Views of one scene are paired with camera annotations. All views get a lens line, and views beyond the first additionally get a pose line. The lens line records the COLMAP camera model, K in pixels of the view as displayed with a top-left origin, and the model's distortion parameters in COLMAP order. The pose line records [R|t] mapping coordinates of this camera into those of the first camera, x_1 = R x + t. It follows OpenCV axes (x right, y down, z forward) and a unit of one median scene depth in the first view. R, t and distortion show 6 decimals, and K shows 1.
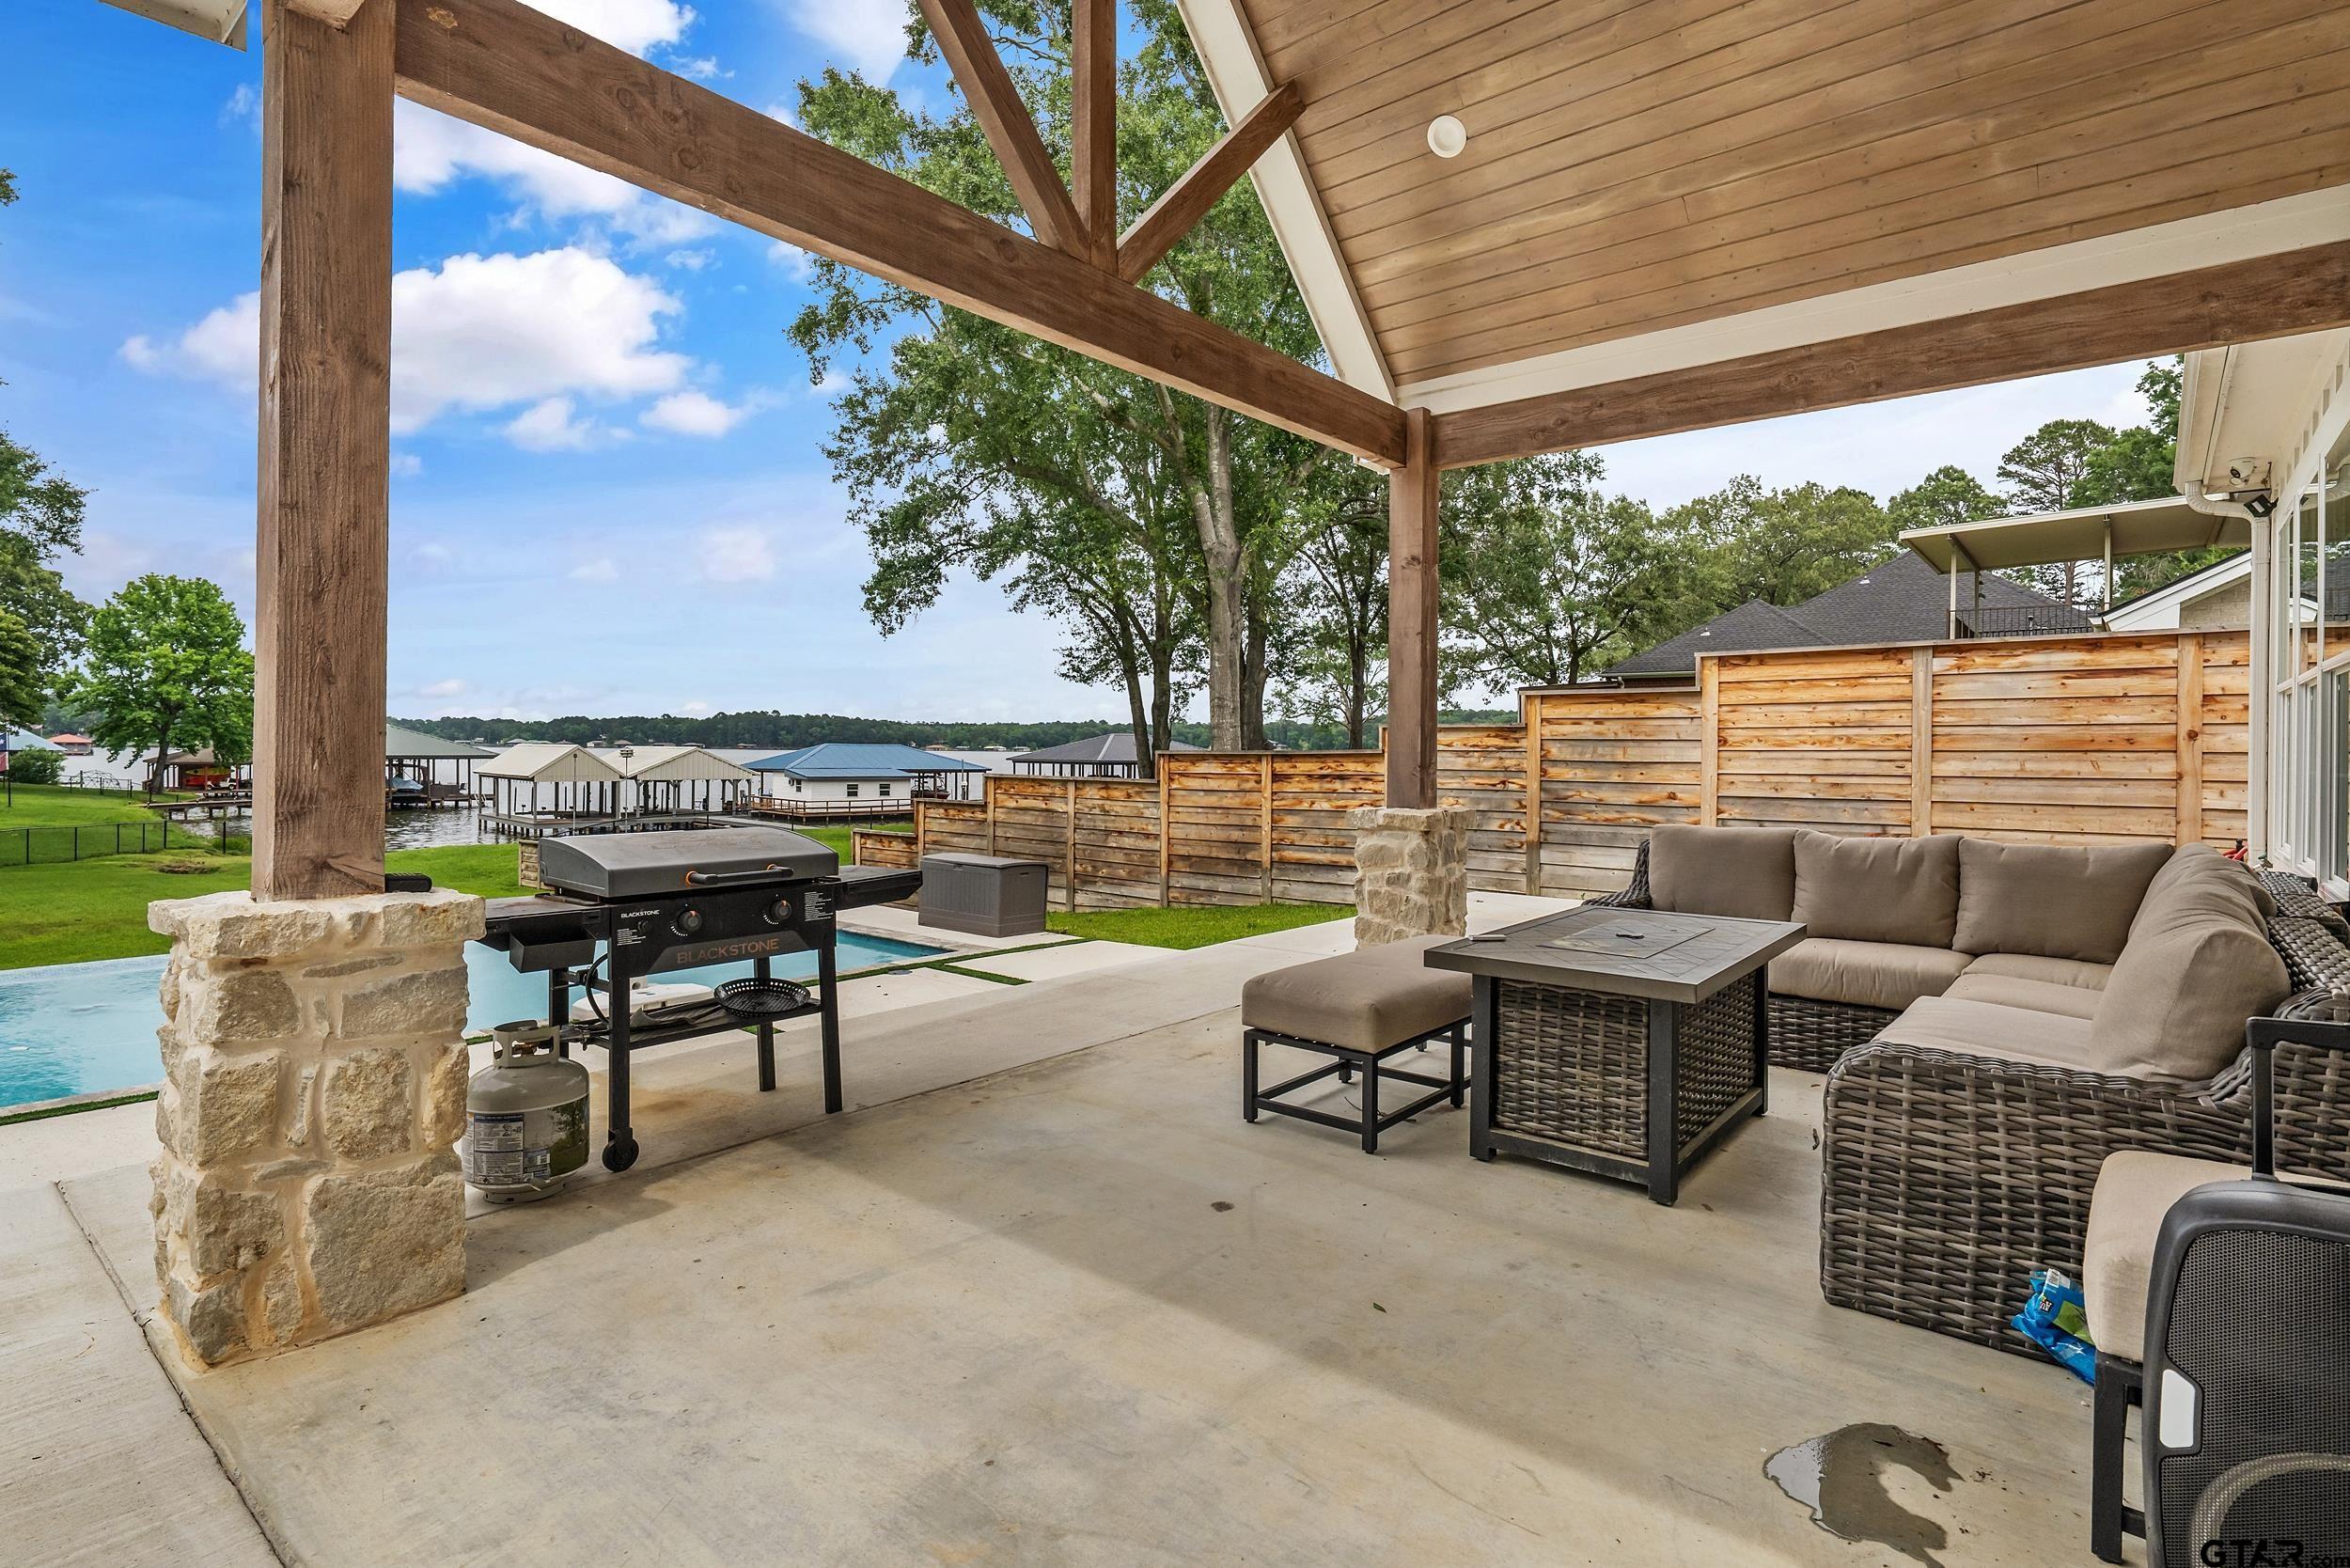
lens RADIAL K [[1152.0, 0, 1176.8], [0, 1152.0, 757.7], [0, 0, 1]] dist [-0.004045, -0.000556]
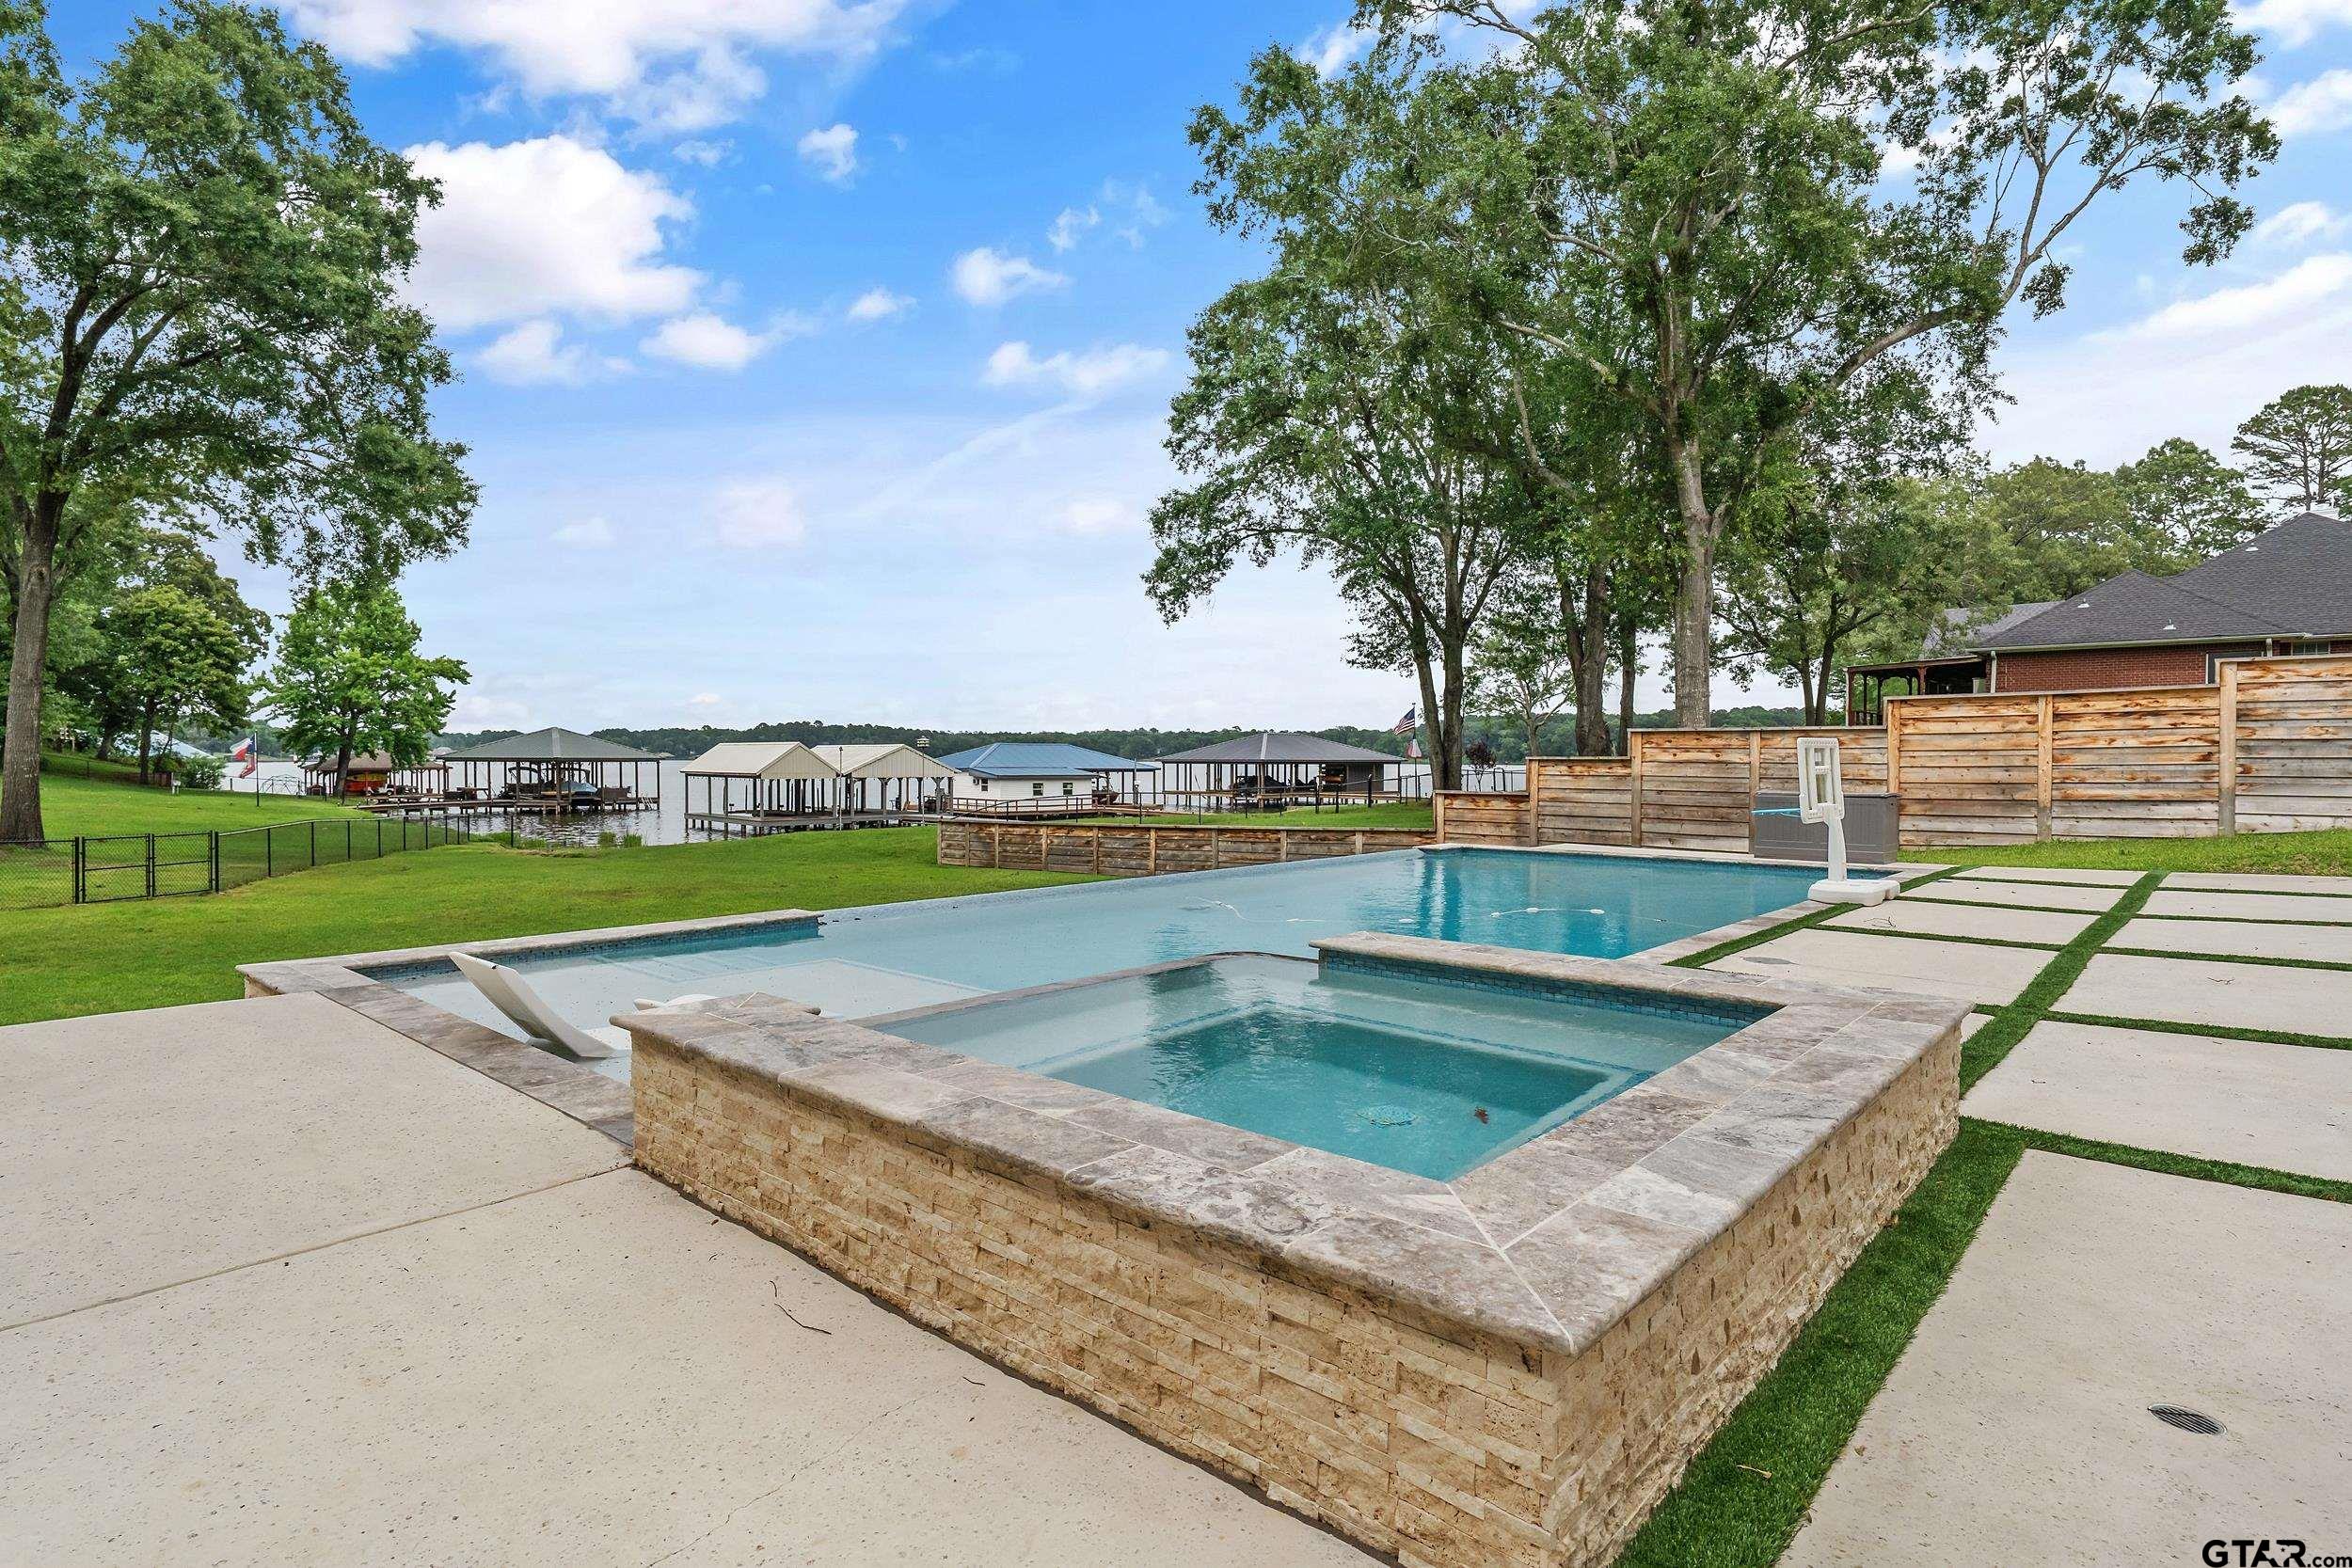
lens RADIAL K [[1194.2, 0, 1176.0], [0, 1194.2, 784.0], [0, 0, 1]] dist [0.001436, -0.000208]
pose [[0.998981, -0.006376, -0.044679, -0.201925], [0.007016, 0.999875, 0.014183, 0.017408], [0.044583, -0.014482, 0.998901, -0.028455]]
